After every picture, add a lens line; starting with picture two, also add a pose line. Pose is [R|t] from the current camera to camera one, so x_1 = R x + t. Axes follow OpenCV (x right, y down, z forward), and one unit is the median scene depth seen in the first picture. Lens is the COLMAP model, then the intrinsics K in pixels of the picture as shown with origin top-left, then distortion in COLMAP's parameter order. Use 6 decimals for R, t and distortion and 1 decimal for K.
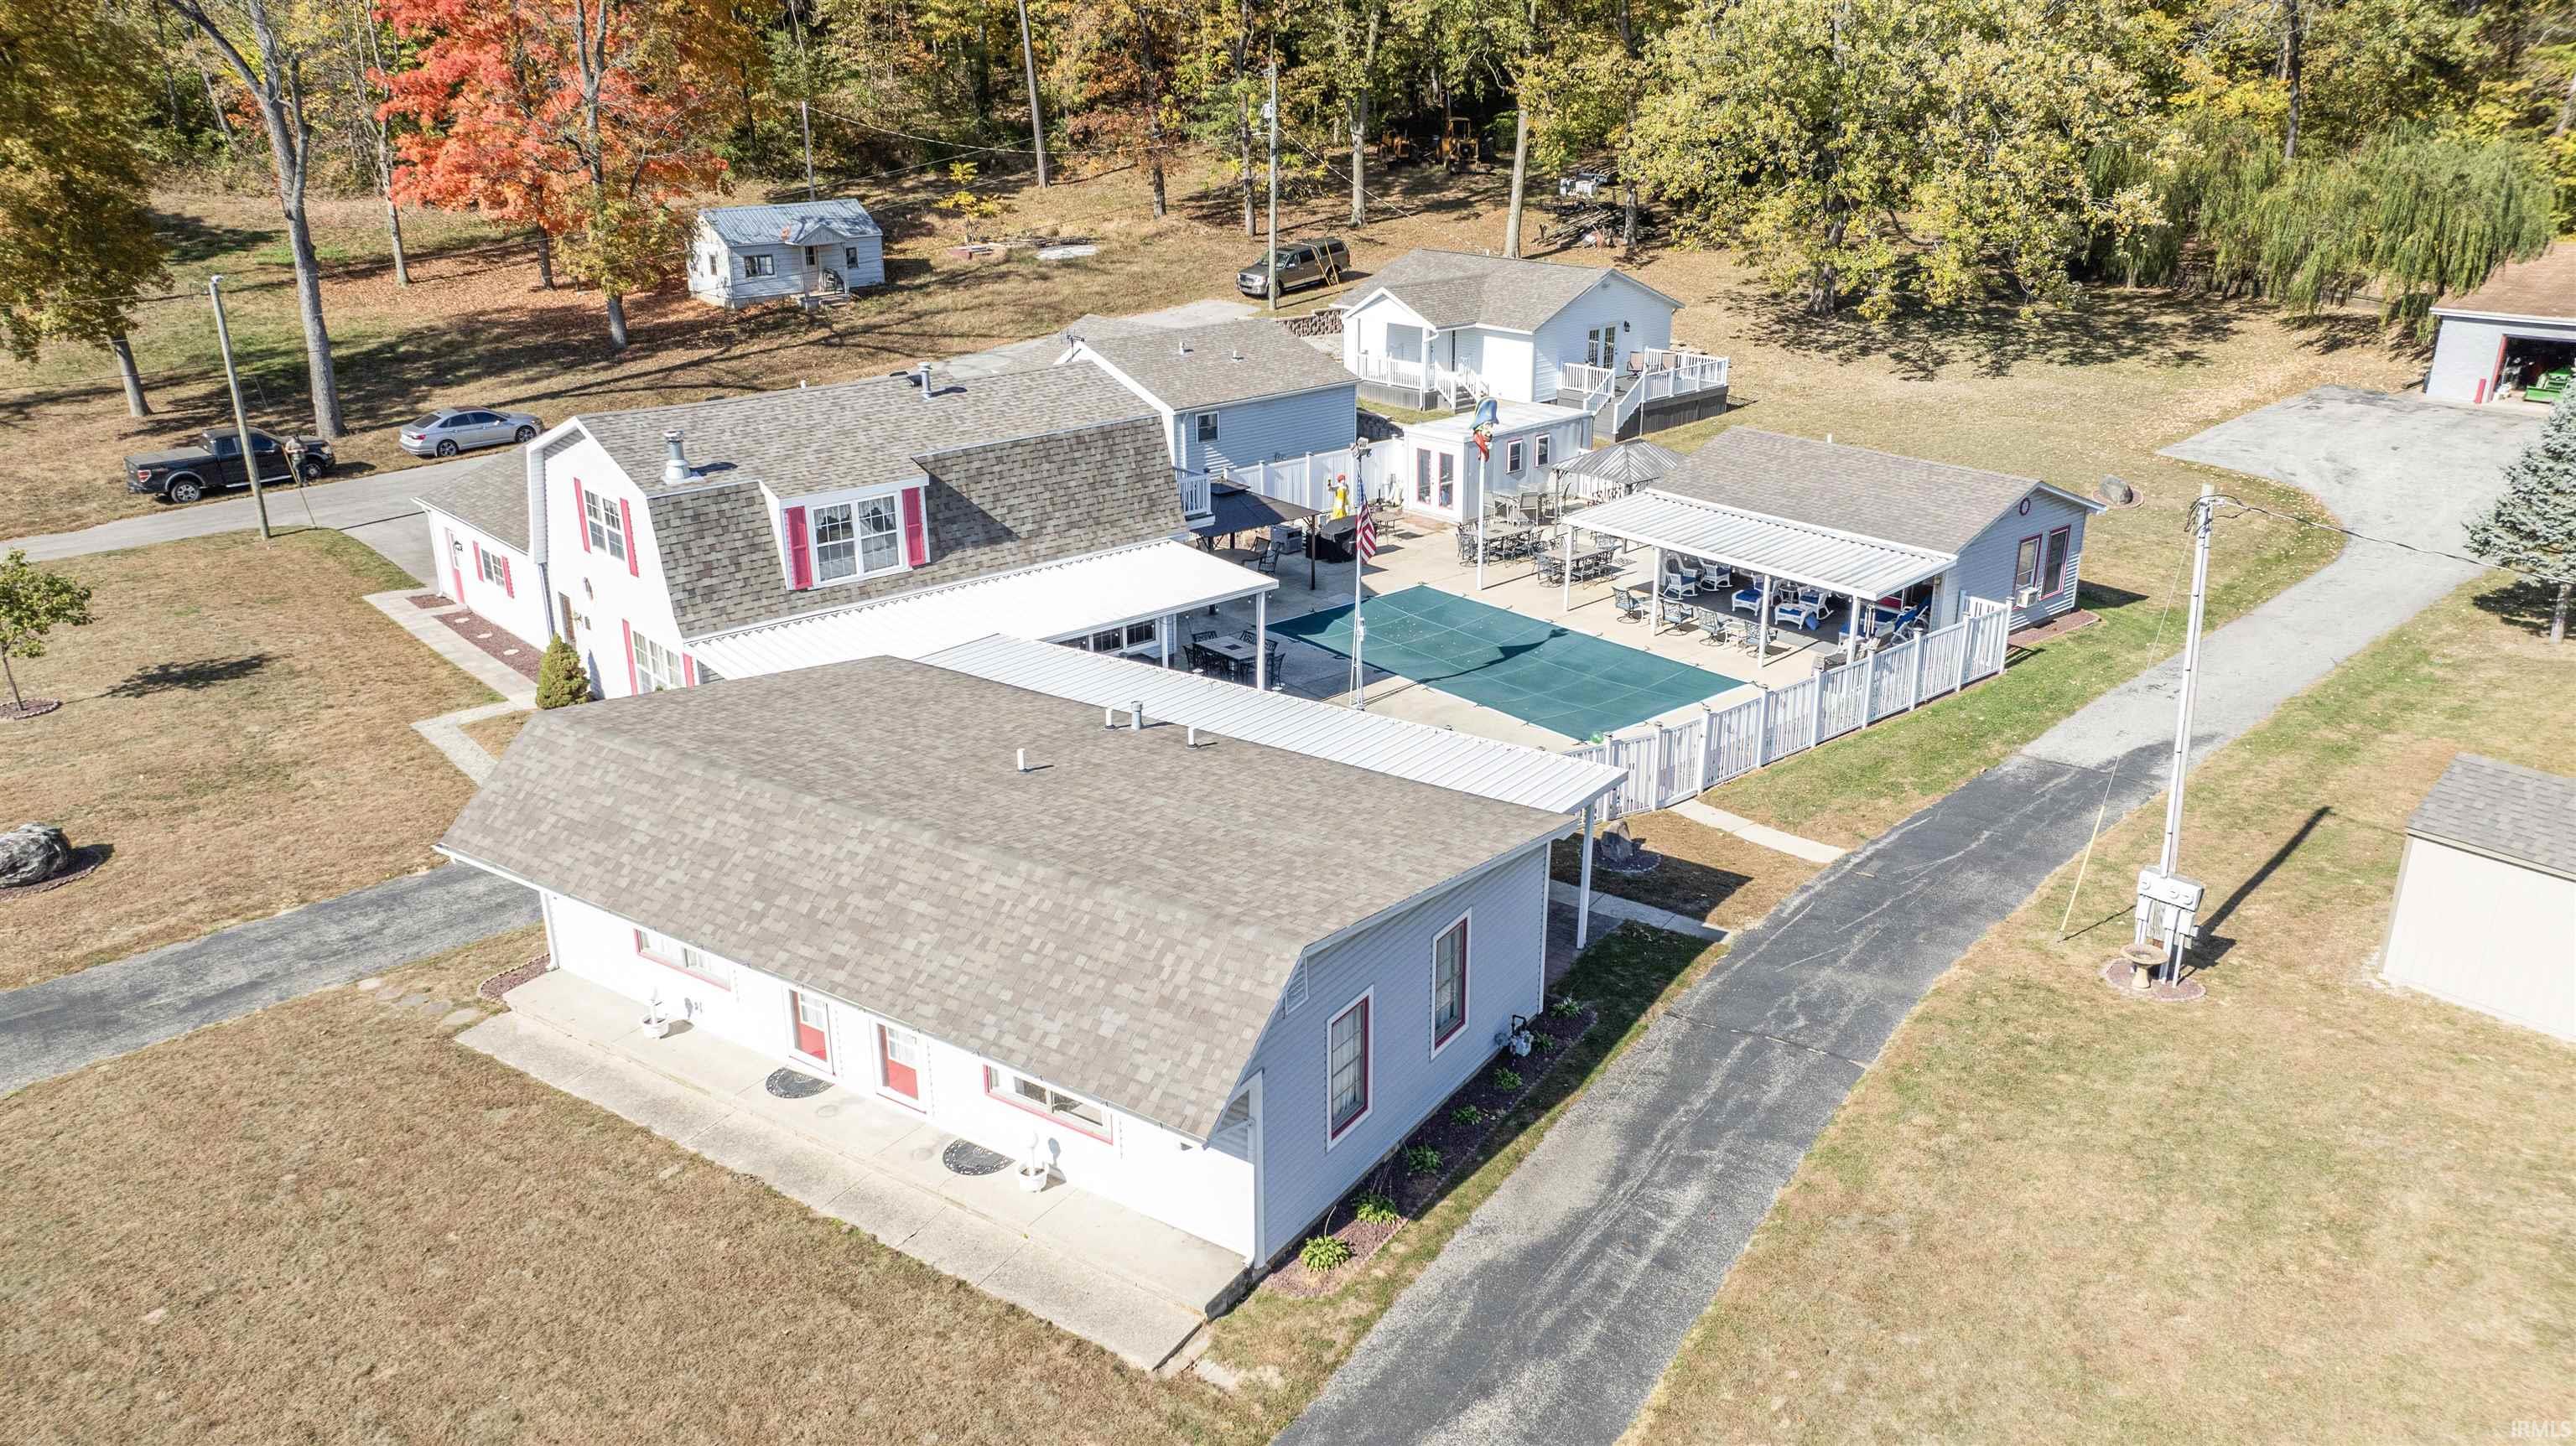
lens RADIAL K [[1799.2, 0, 1288.0], [0, 1799.2, 723.0], [0, 0, 1]] dist [-0.016465, -0.004158]
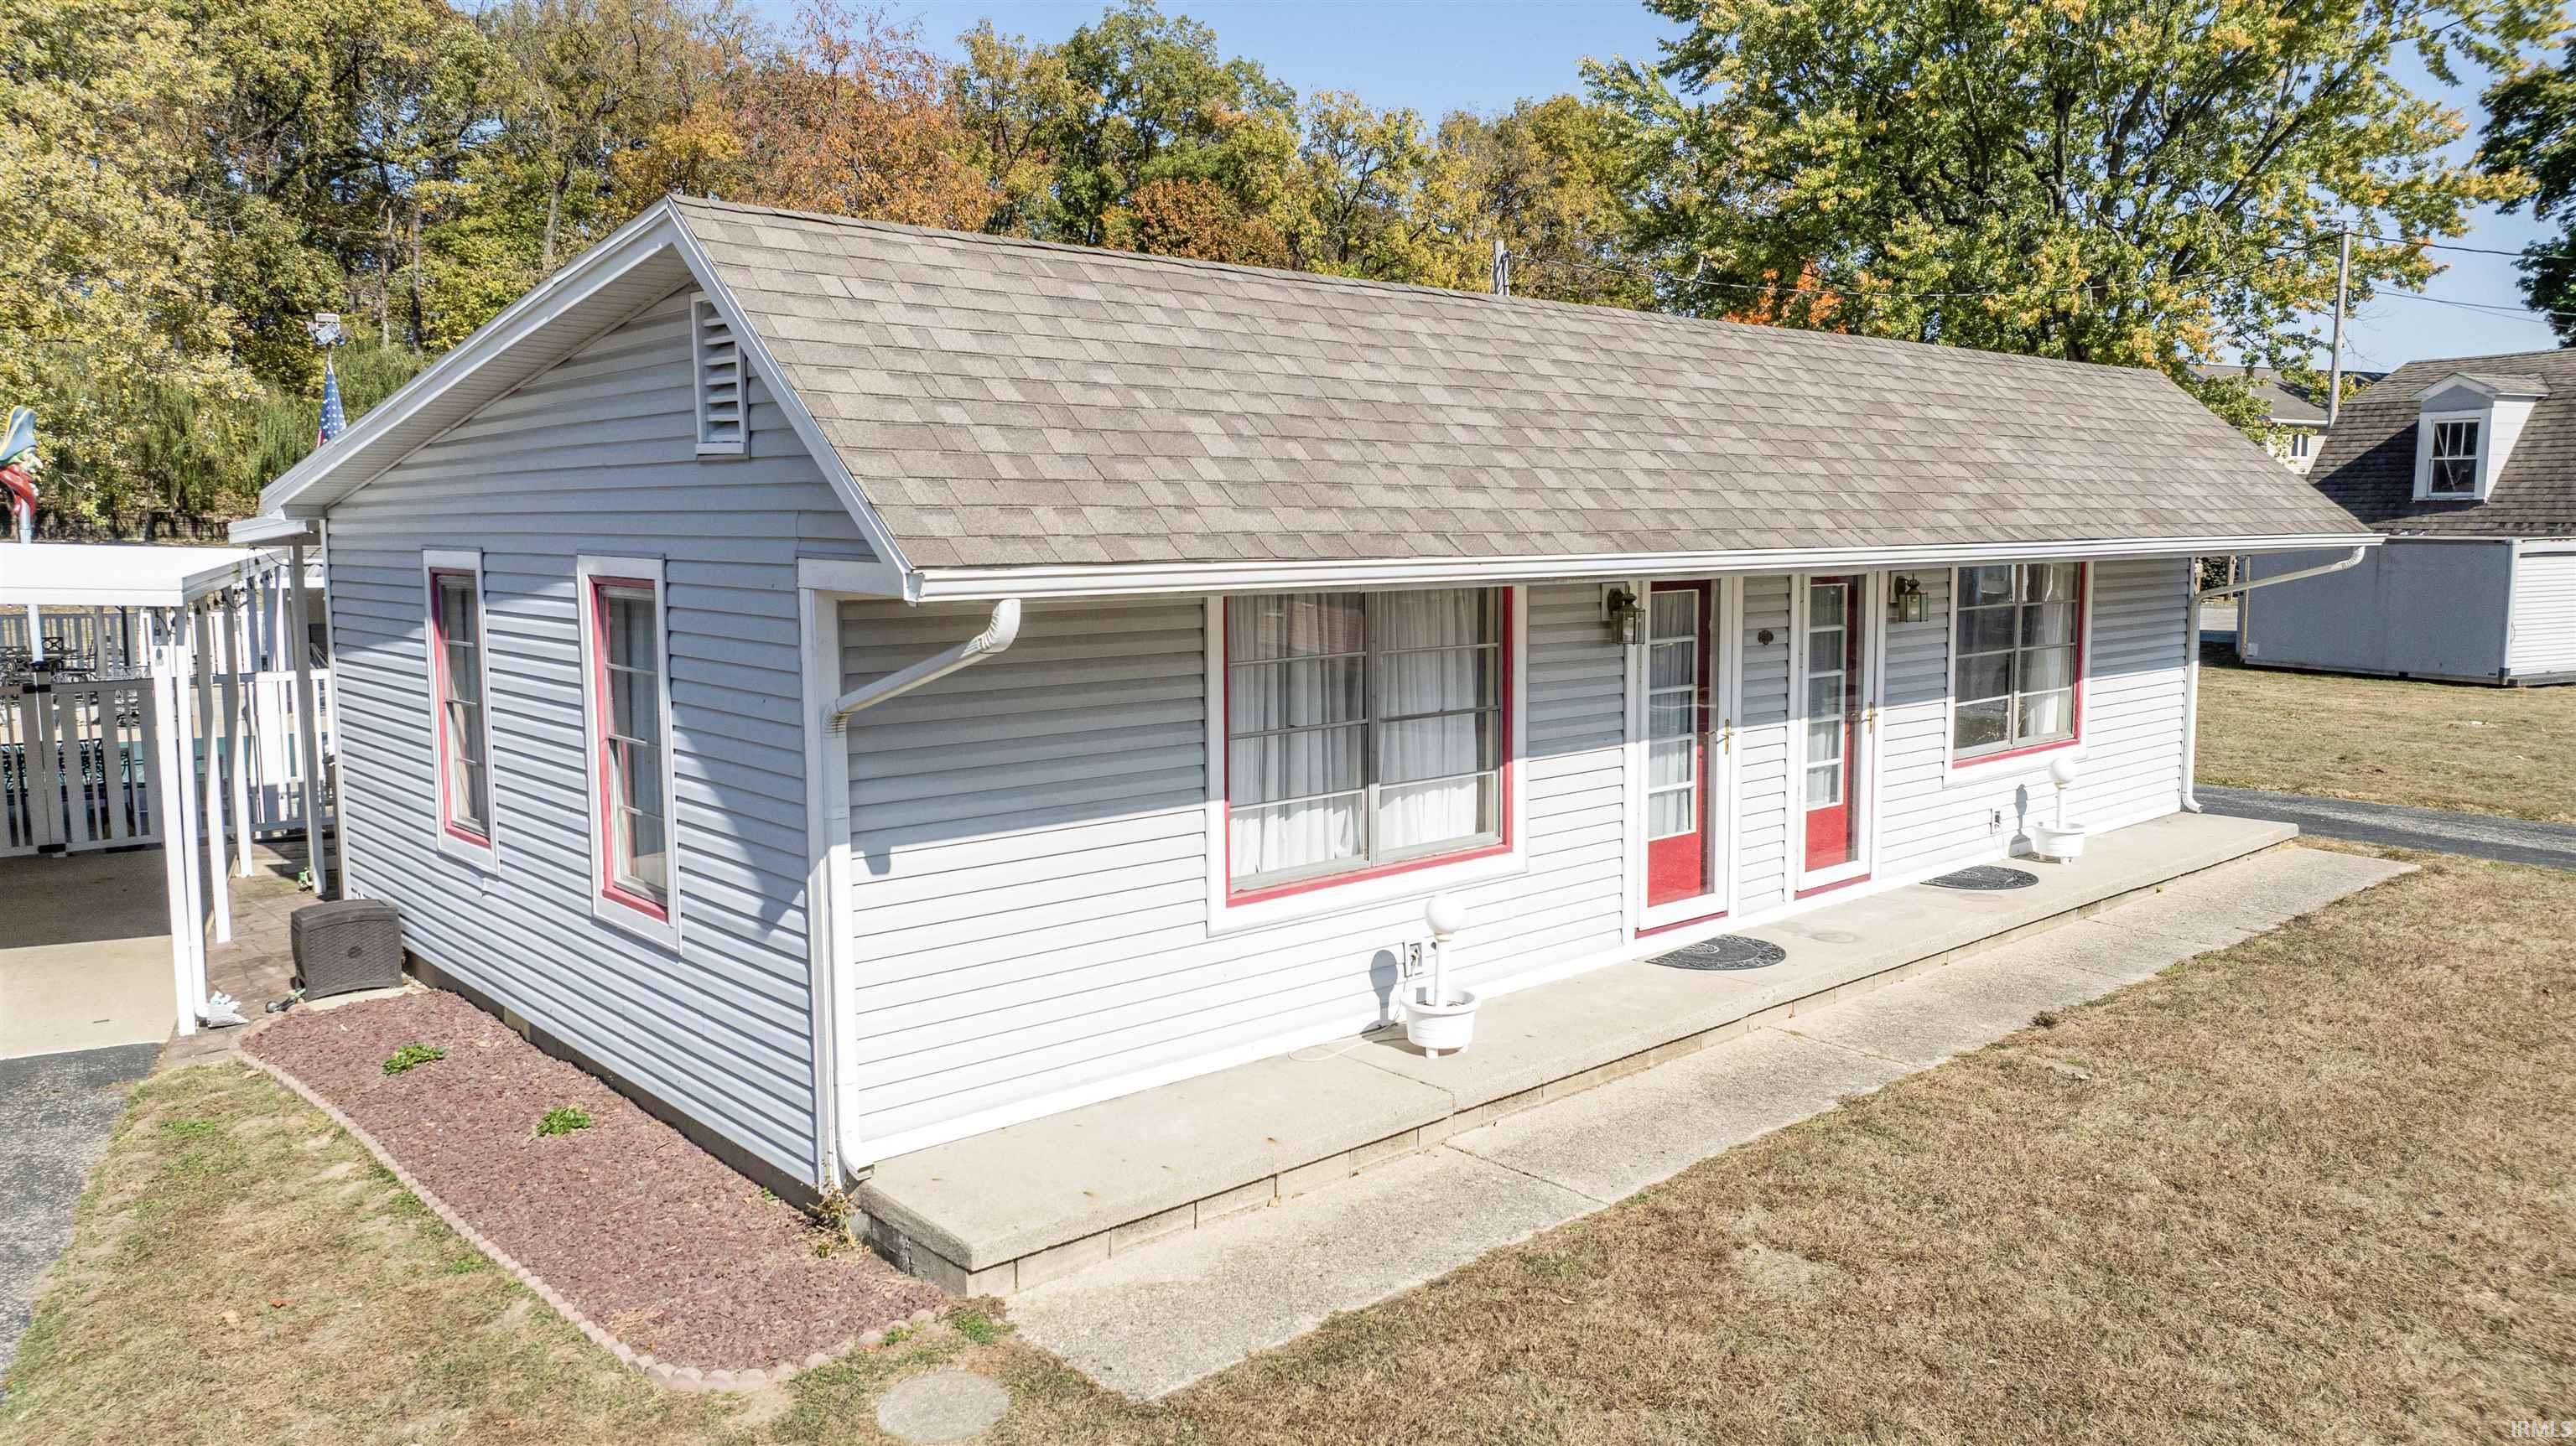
lens RADIAL K [[1801.9, 0, 1288.0], [0, 1801.9, 723.0], [0, 0, 1]] dist [-0.043621, 0.054643]
pose [[0.246818, -0.105291, 0.963325, -0.406392], [0.344148, 0.938804, 0.014436, 0.058550], [-0.905894, 0.327963, 0.267949, 0.538651]]
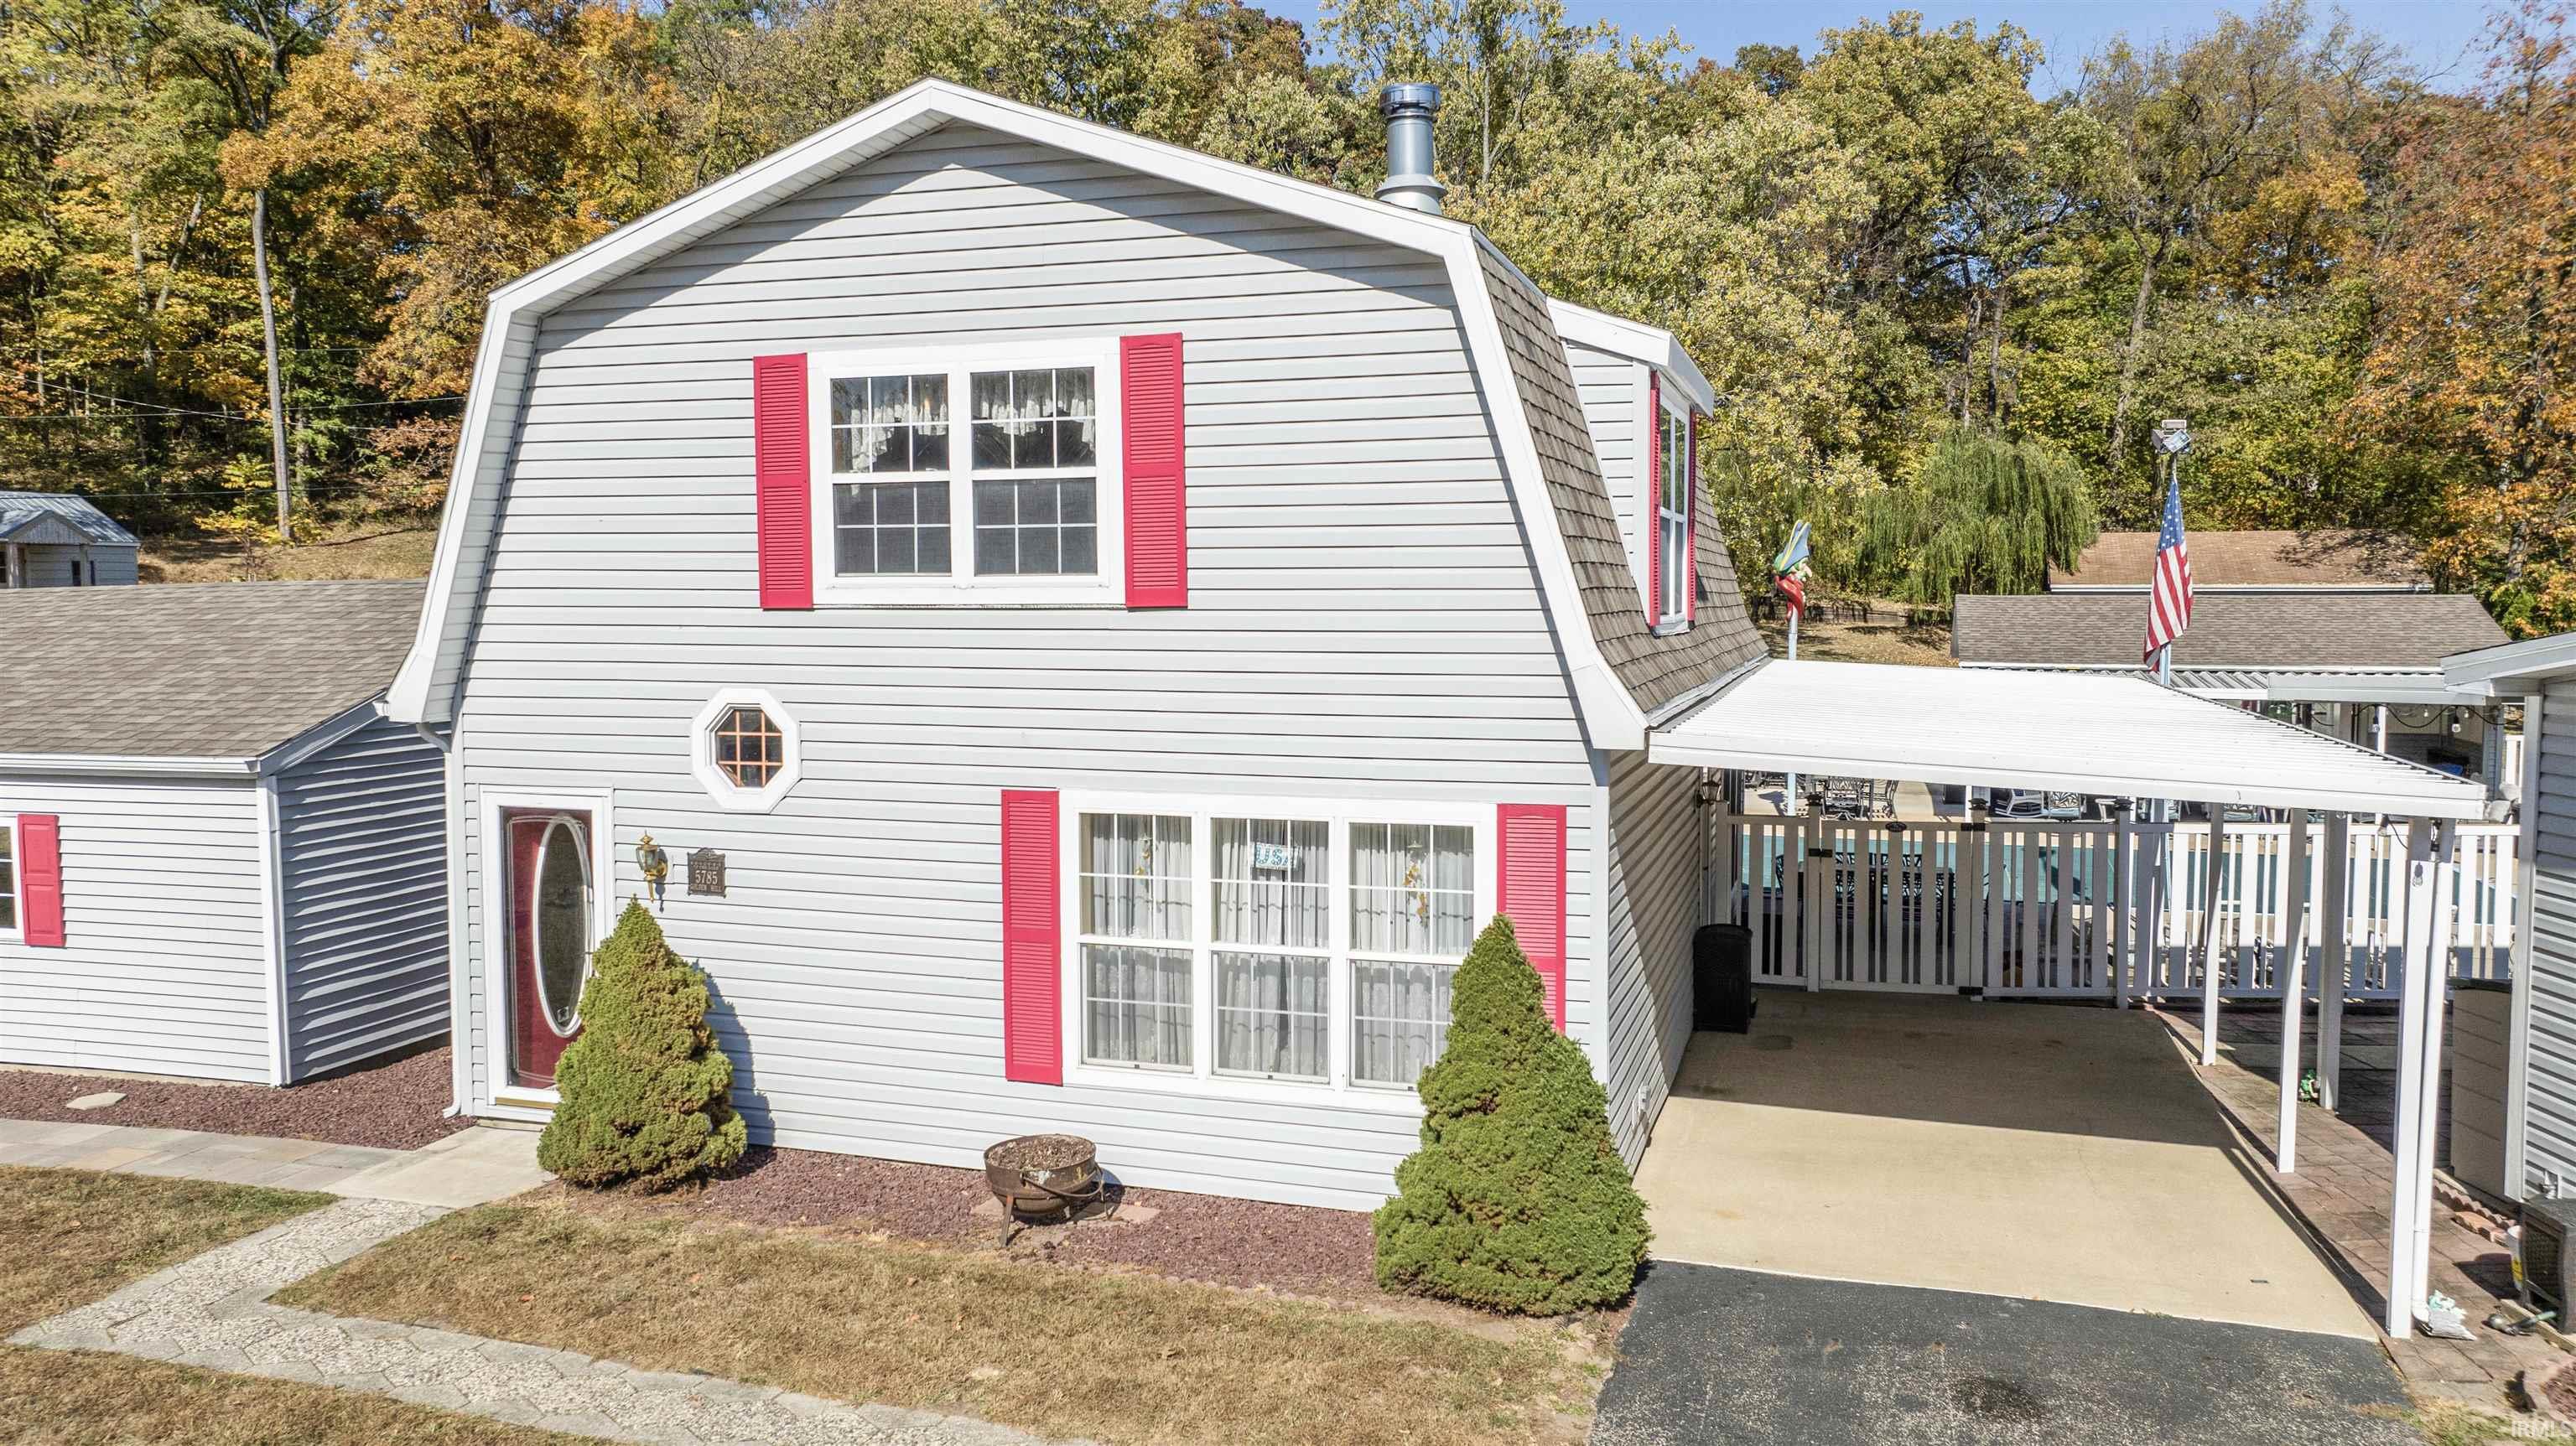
lens RADIAL K [[1801.9, 0, 1288.0], [0, 1801.9, 723.0], [0, 0, 1]] dist [-0.043621, 0.054643]
pose [[0.853481, -0.031677, 0.520160, -0.419724], [0.178905, 0.955297, -0.235372, 0.007648], [-0.489451, 0.293945, 0.820996, 0.635768]]
